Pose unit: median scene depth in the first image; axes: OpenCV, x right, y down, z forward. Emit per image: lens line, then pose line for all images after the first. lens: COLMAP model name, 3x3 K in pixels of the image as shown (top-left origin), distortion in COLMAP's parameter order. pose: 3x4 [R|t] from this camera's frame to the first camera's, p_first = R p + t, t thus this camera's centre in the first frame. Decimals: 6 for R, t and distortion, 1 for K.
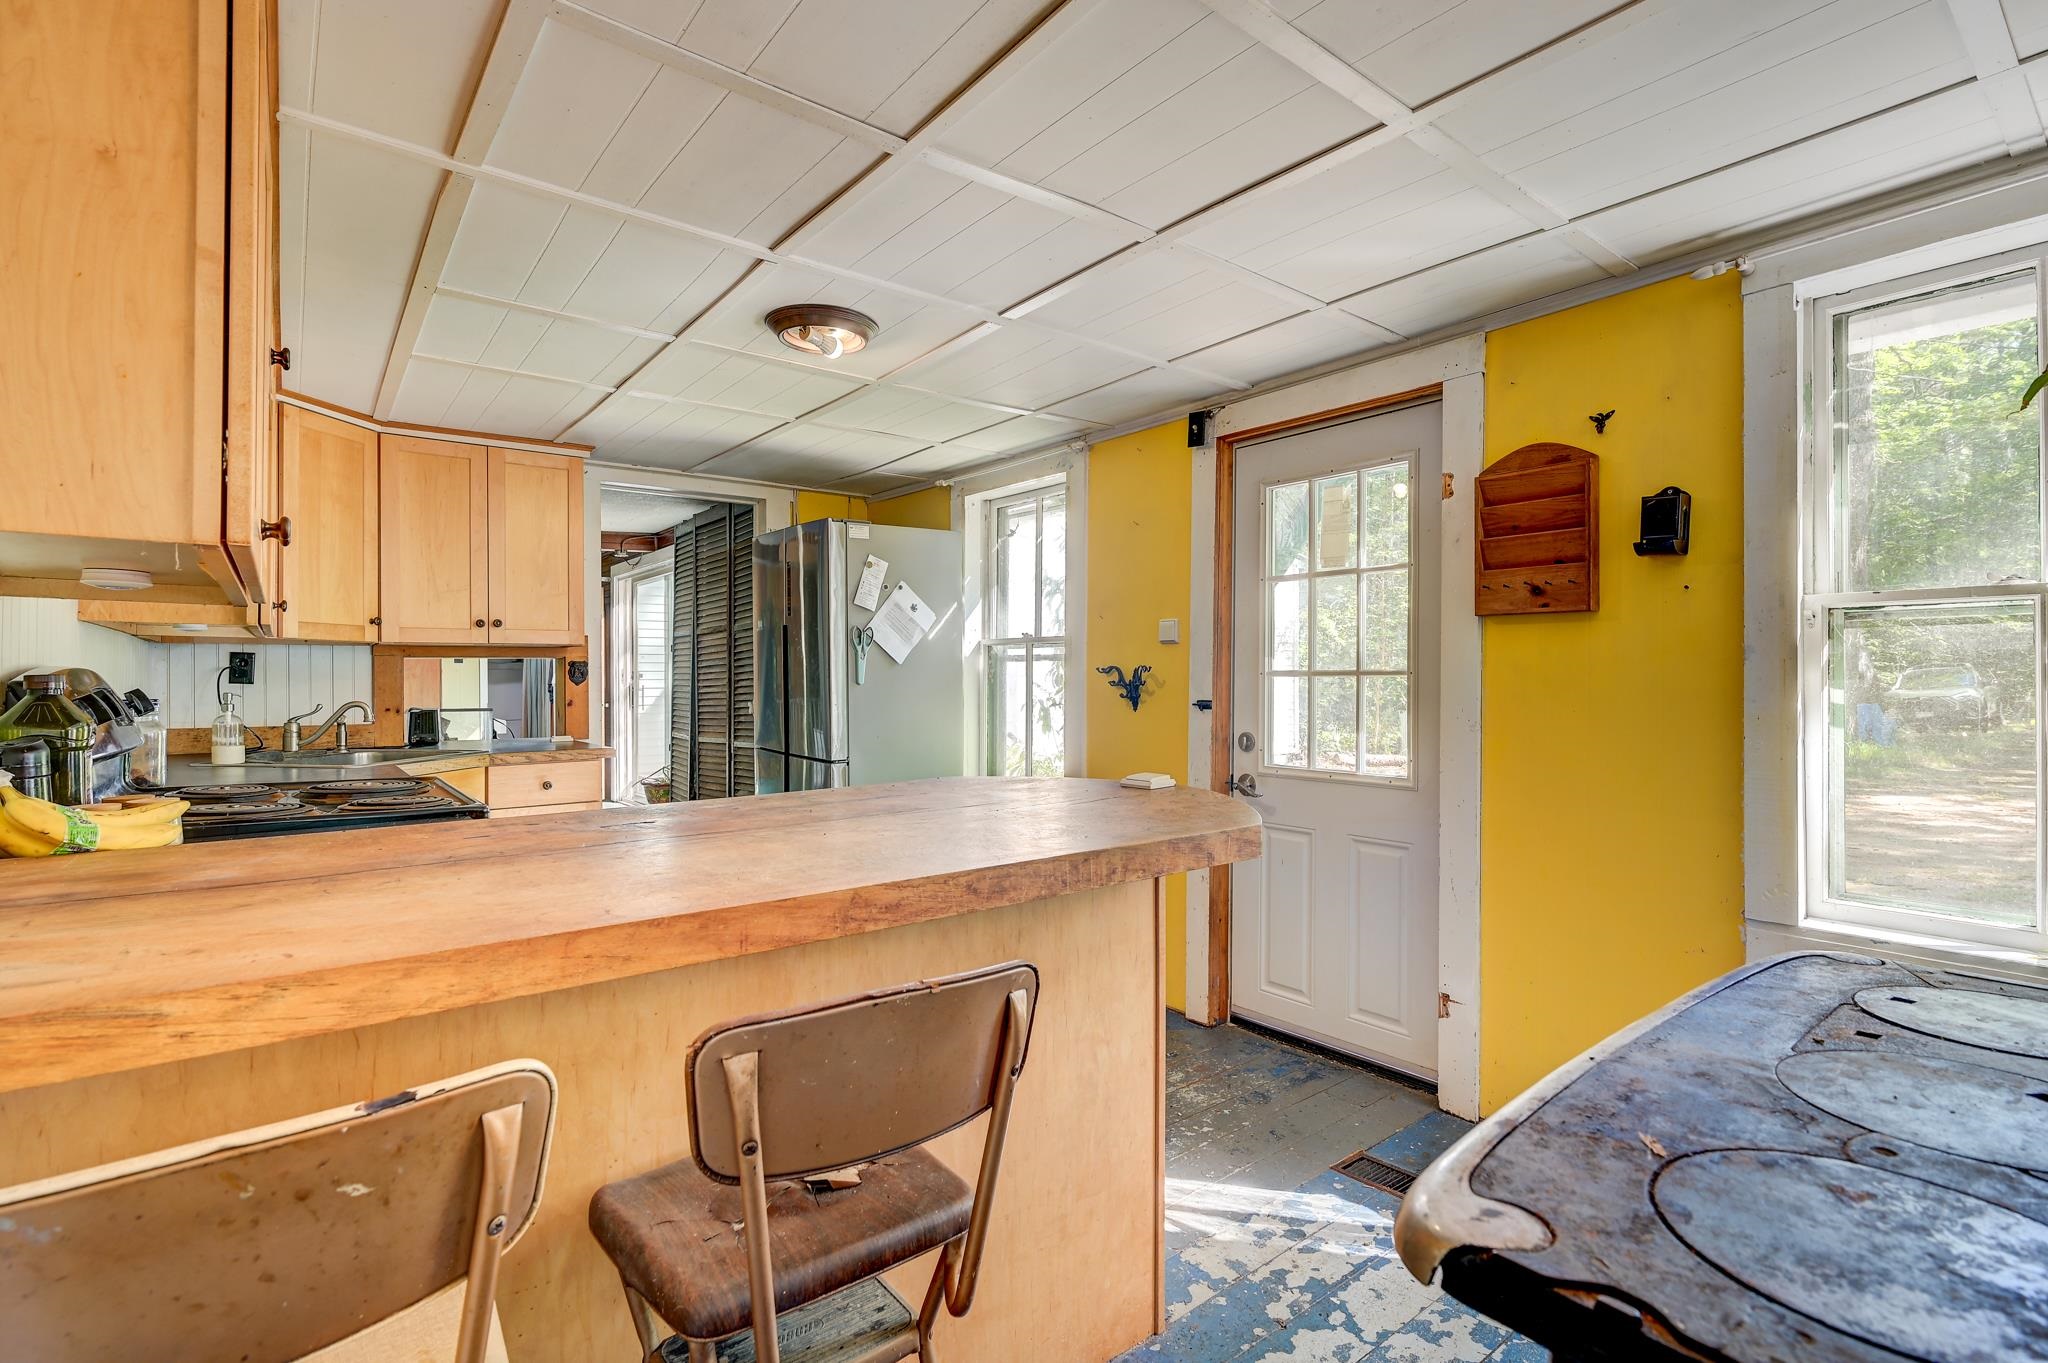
lens RADIAL K [[956.7, 0, 1034.8], [0, 956.7, 675.2], [0, 0, 1]] dist [-0.000838, 0.000048]
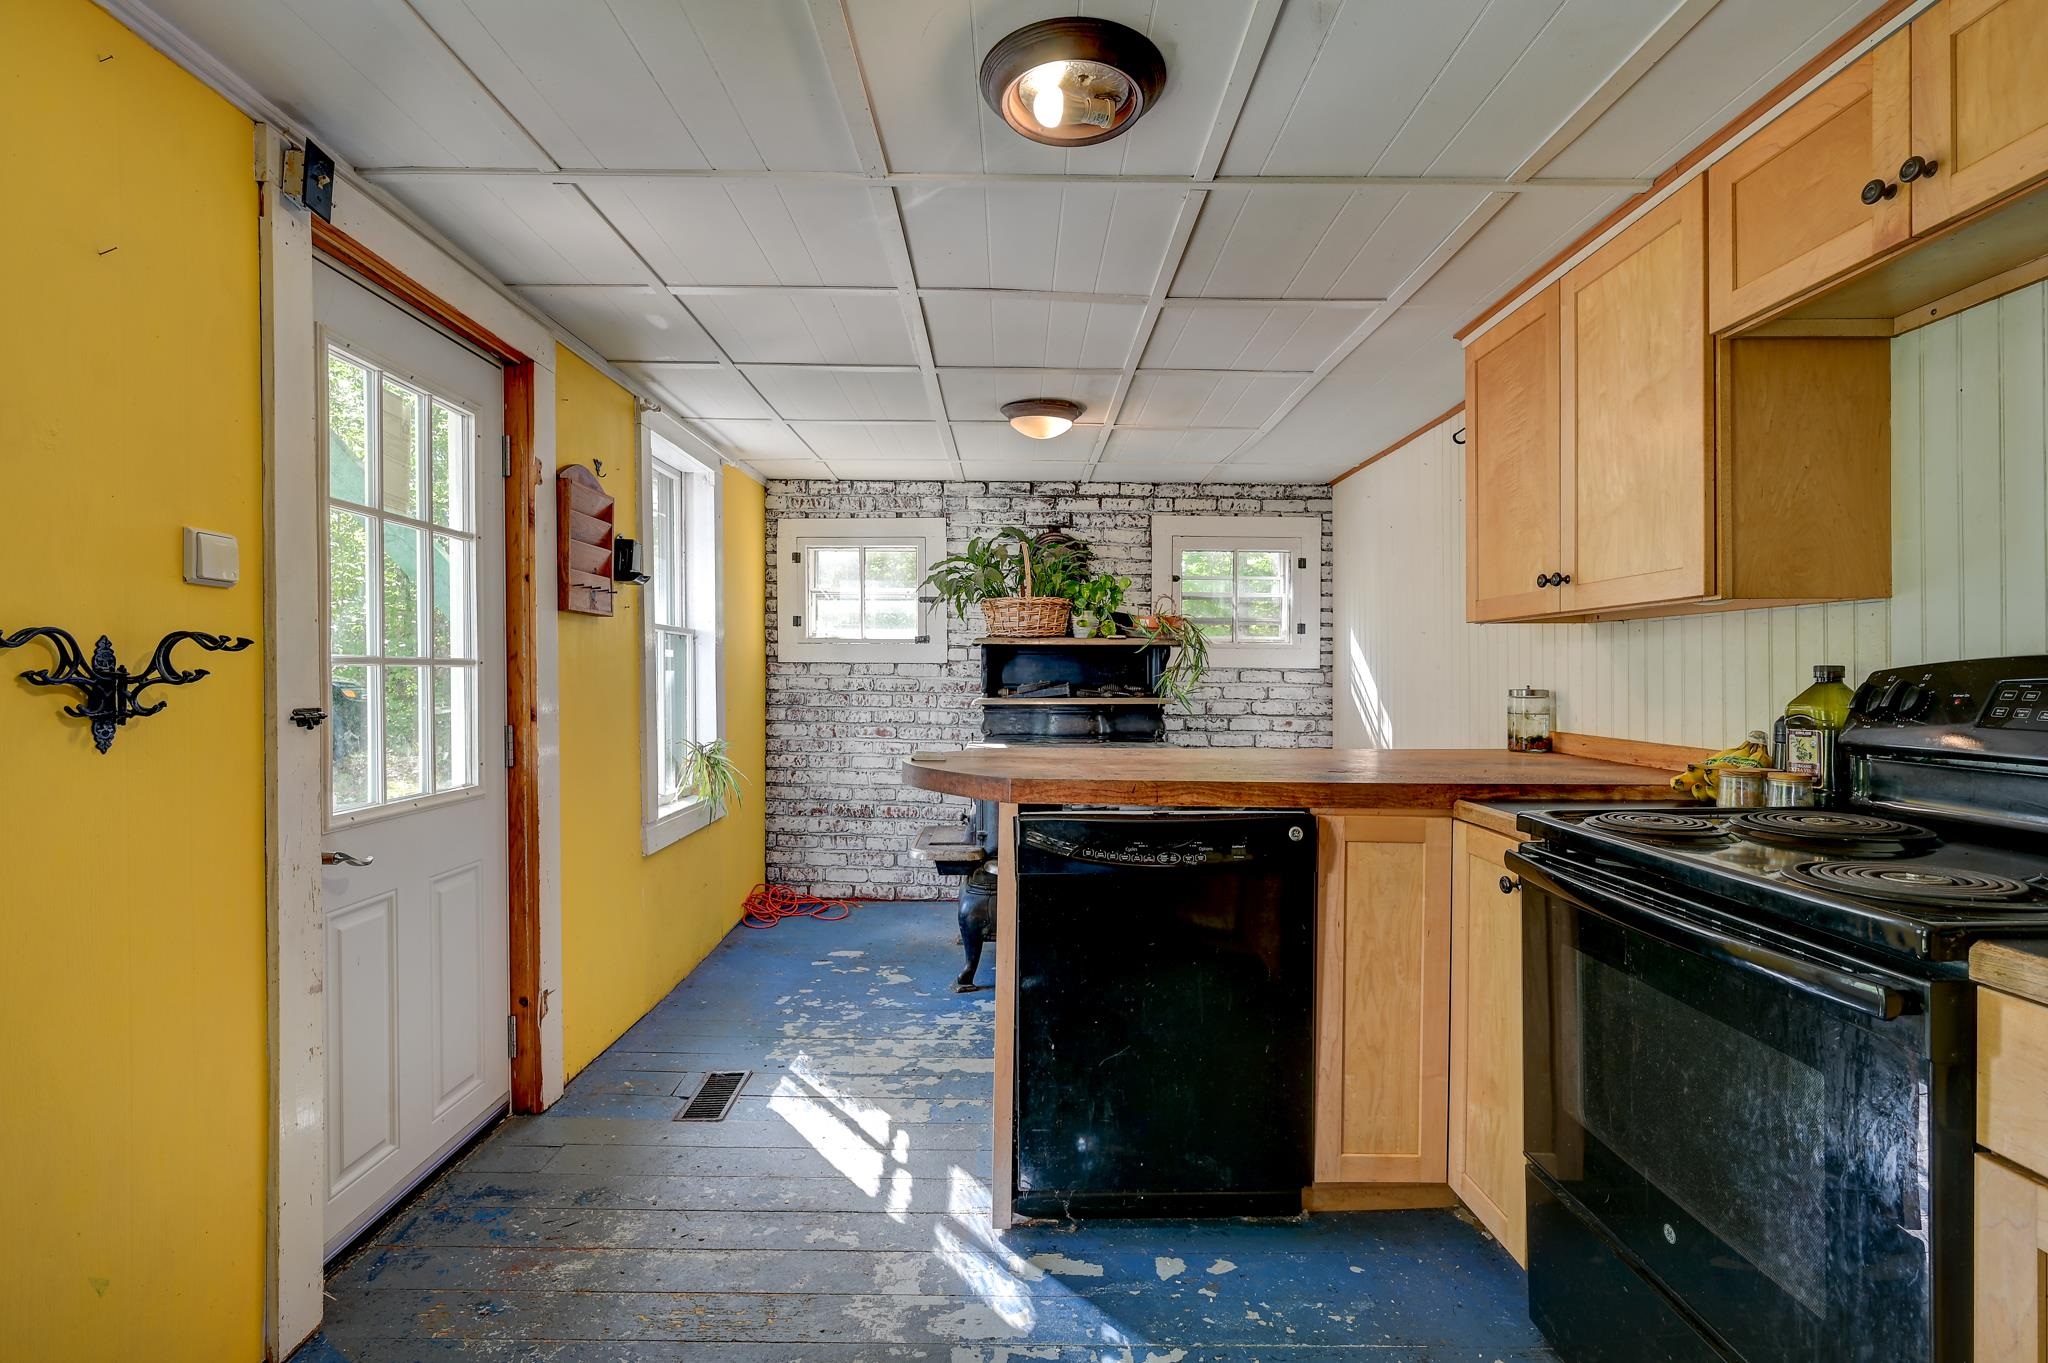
lens RADIAL K [[949.1, 0, 1030.6], [0, 949.1, 676.1], [0, 0, 1]] dist [0.000339, 0.000501]
pose [[-0.790657, -0.002045, 0.612256, -0.408743], [-0.003256, 0.999994, -0.000864, 0.007053], [-0.612251, -0.002677, -0.790659, 1.069854]]
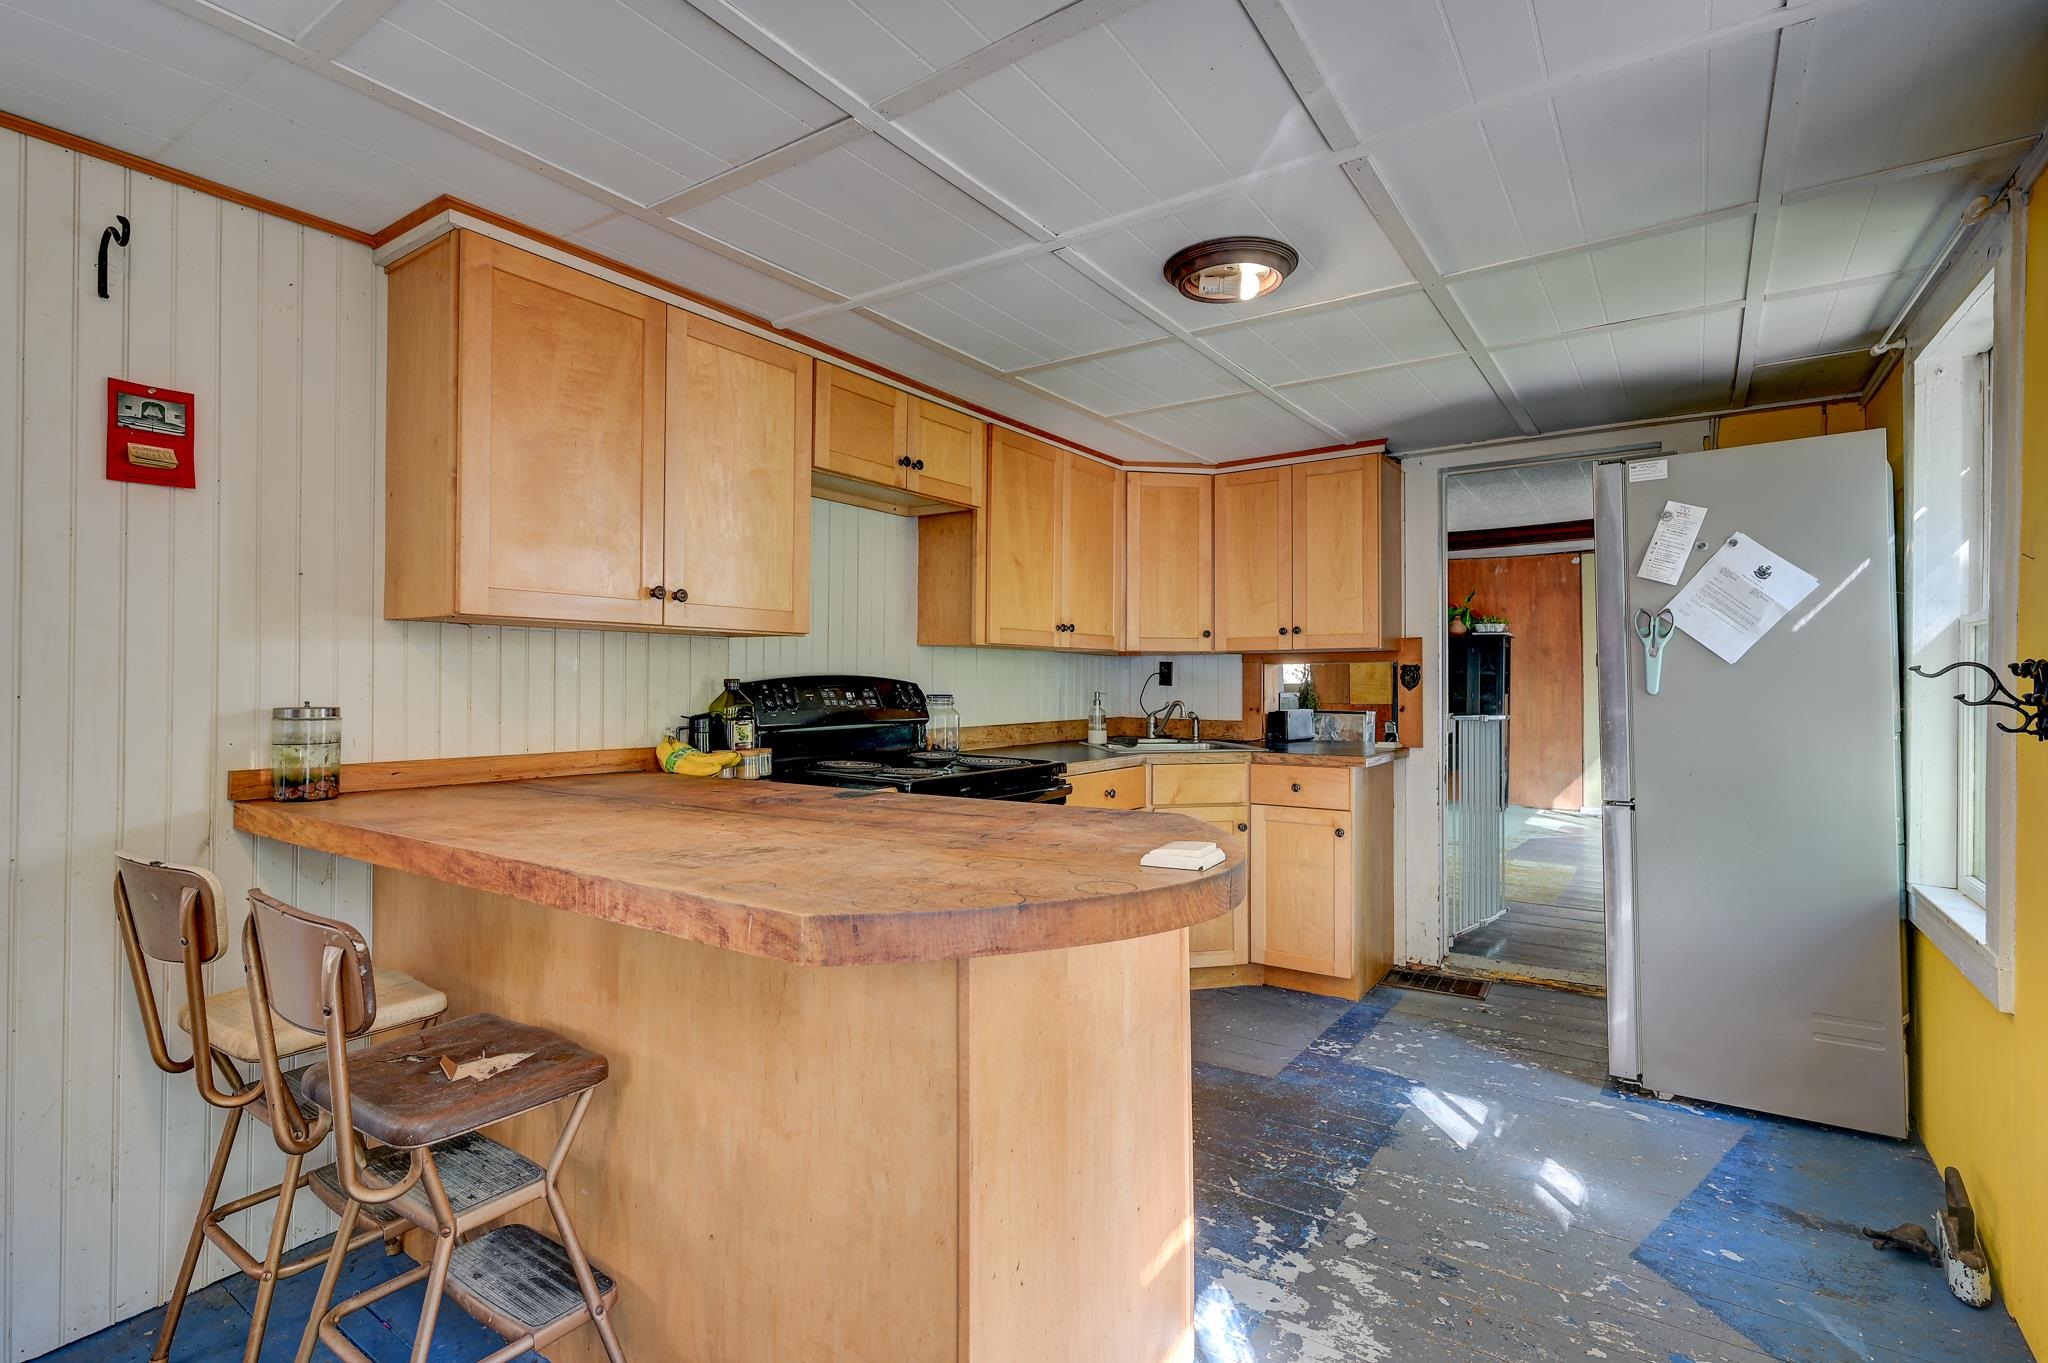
lens RADIAL K [[972.8, 0, 1022.3], [0, 972.8, 675.8], [0, 0, 1]] dist [0.003531, 0.000754]
pose [[0.292009, -0.001590, -0.956414, 0.391867], [-0.001669, 0.999996, -0.002172, -0.001356], [0.956414, 0.002231, 0.292005, 0.412770]]
